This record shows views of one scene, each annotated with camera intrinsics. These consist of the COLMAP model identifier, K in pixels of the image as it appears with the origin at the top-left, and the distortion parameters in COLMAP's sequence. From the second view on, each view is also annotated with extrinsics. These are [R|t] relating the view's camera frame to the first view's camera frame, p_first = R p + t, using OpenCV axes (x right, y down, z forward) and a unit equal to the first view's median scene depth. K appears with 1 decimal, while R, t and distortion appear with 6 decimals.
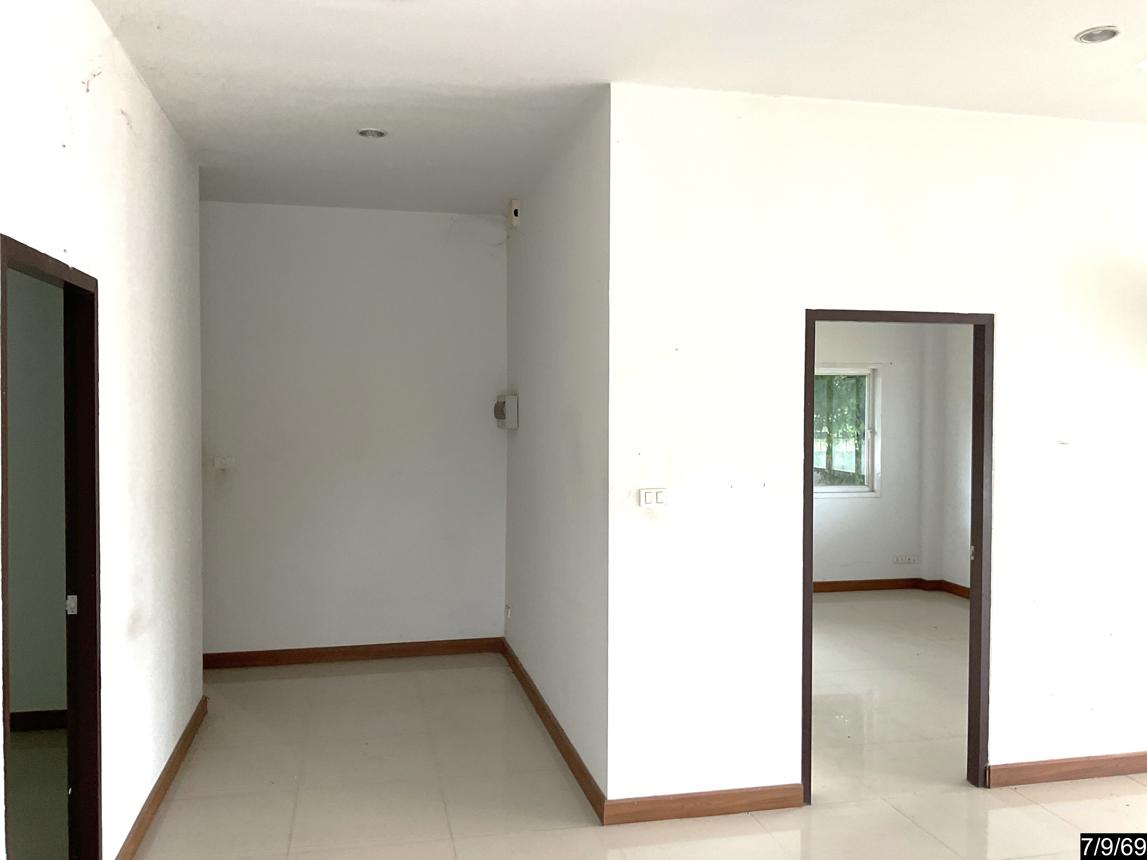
lens RADIAL K [[954.3, 0, 572.4], [0, 954.3, 426.1], [0, 0, 1]] dist [0.045264, -0.075016]
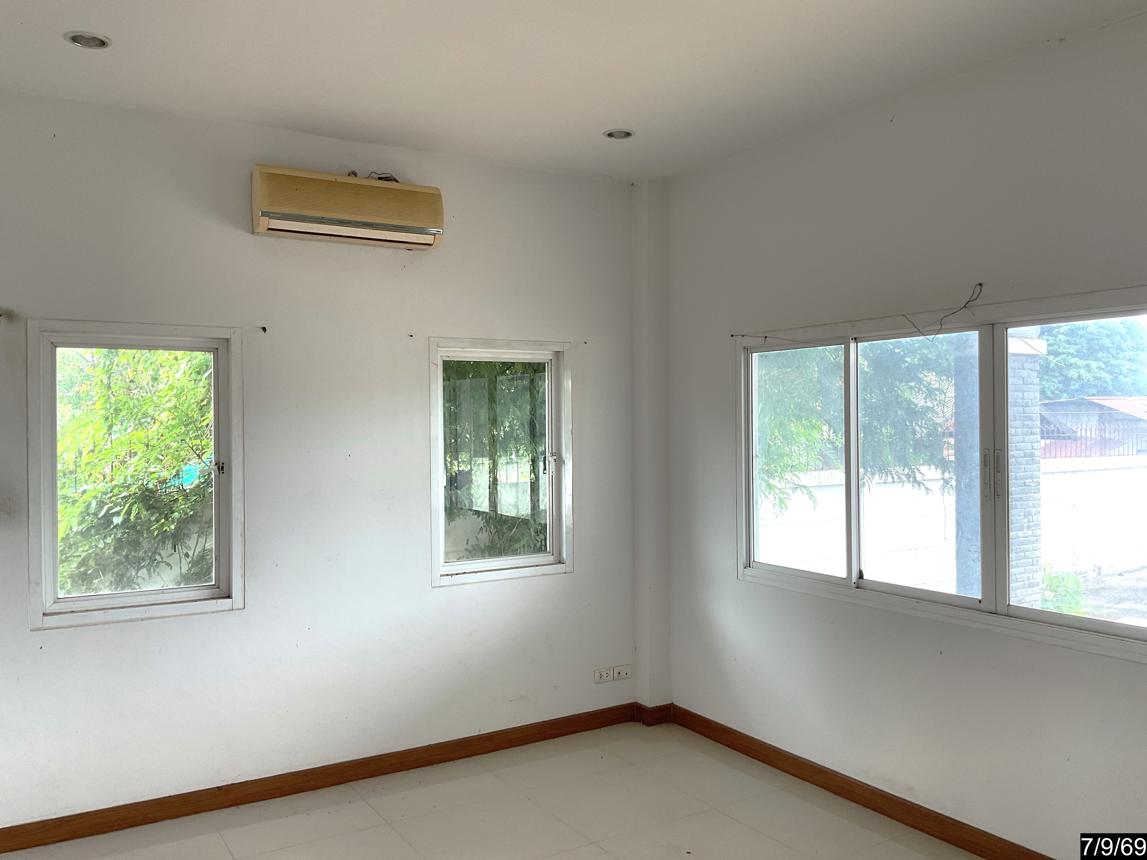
lens RADIAL K [[954.3, 0, 573.1], [0, 954.3, 427.6], [0, 0, 1]] dist [0.045264, -0.075016]
pose [[0.945524, -0.012278, 0.325322, 0.120843], [0.015945, 0.999836, -0.008607, -0.007391], [-0.325163, 0.013325, 0.945564, 0.405380]]
